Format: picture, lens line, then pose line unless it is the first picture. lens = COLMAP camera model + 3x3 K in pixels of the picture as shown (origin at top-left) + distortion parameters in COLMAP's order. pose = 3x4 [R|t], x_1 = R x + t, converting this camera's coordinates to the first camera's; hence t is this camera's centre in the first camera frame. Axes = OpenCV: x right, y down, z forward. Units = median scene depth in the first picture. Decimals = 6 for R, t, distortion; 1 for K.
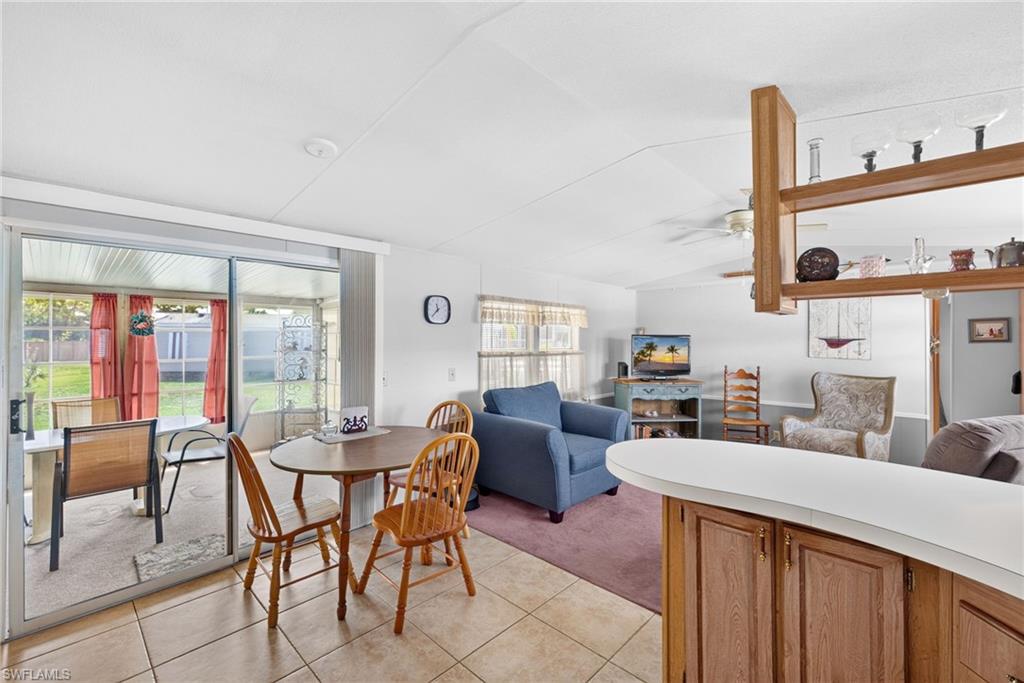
lens RADIAL K [[422.6, 0, 510.7], [0, 422.6, 338.1], [0, 0, 1]] dist [0.001157, -0.001306]
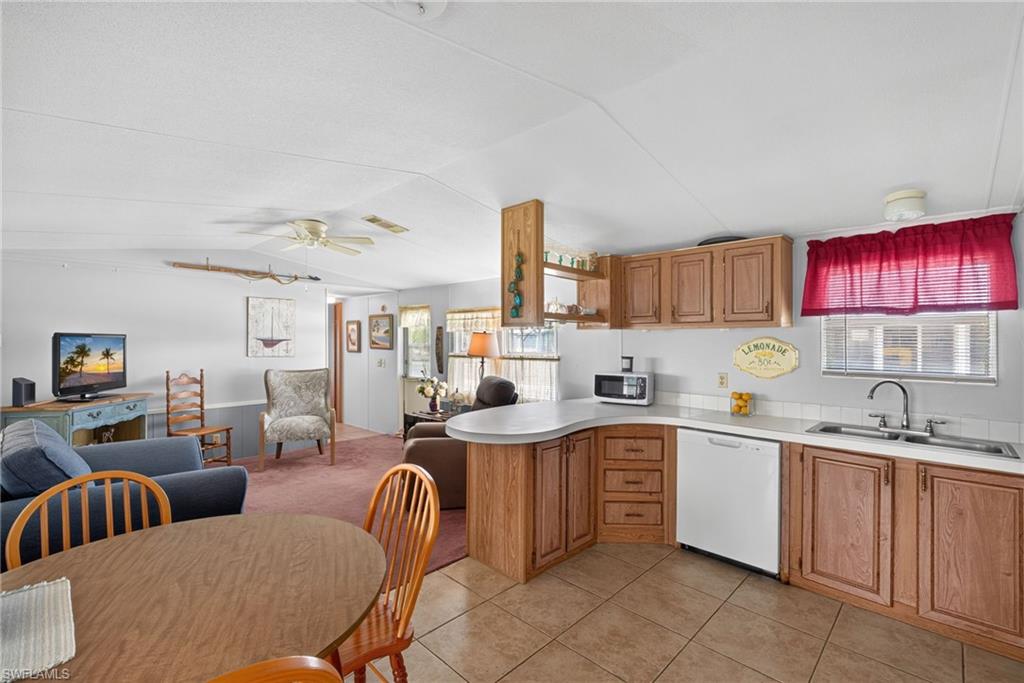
lens RADIAL K [[456.7, 0, 507.7], [0, 456.7, 339.5], [0, 0, 1]] dist [-0.000856, 0.000024]
pose [[-0.008227, -0.000884, 0.999966, -0.414580], [-0.007786, 0.999969, 0.000819, -0.003694], [-0.999936, -0.007779, -0.008234, 0.340417]]
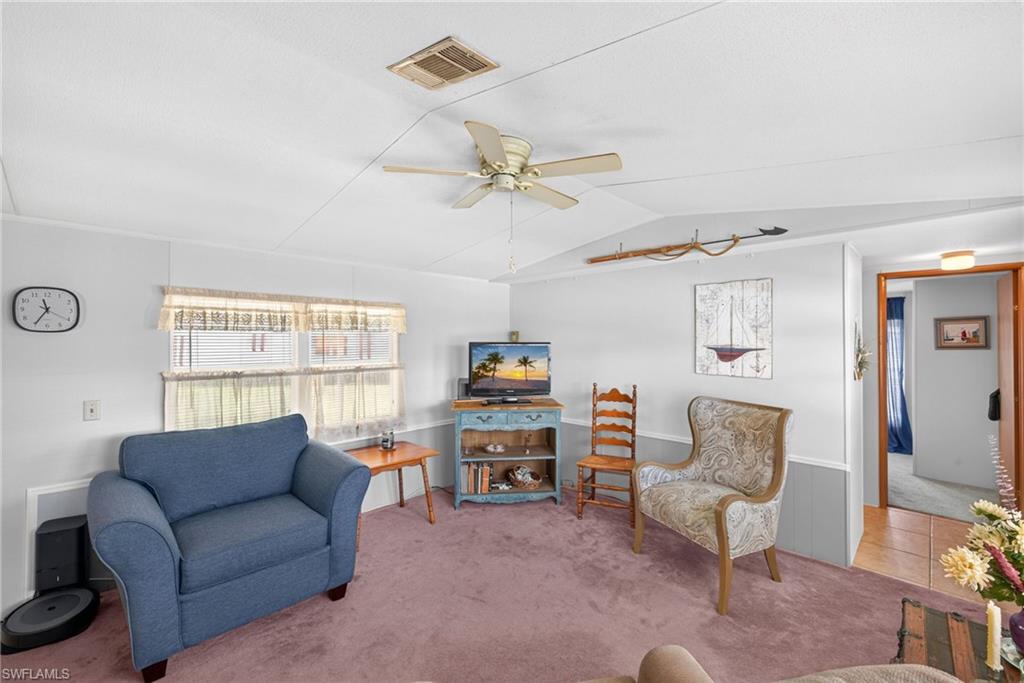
lens RADIAL K [[422.6, 0, 504.8], [0, 422.6, 338.6], [0, 0, 1]] dist [0.001157, -0.001306]
pose [[0.999935, -0.004731, -0.010372, 0.368714], [0.004745, 0.999988, 0.001324, -0.015303], [0.010366, -0.001373, 0.999945, 0.266736]]
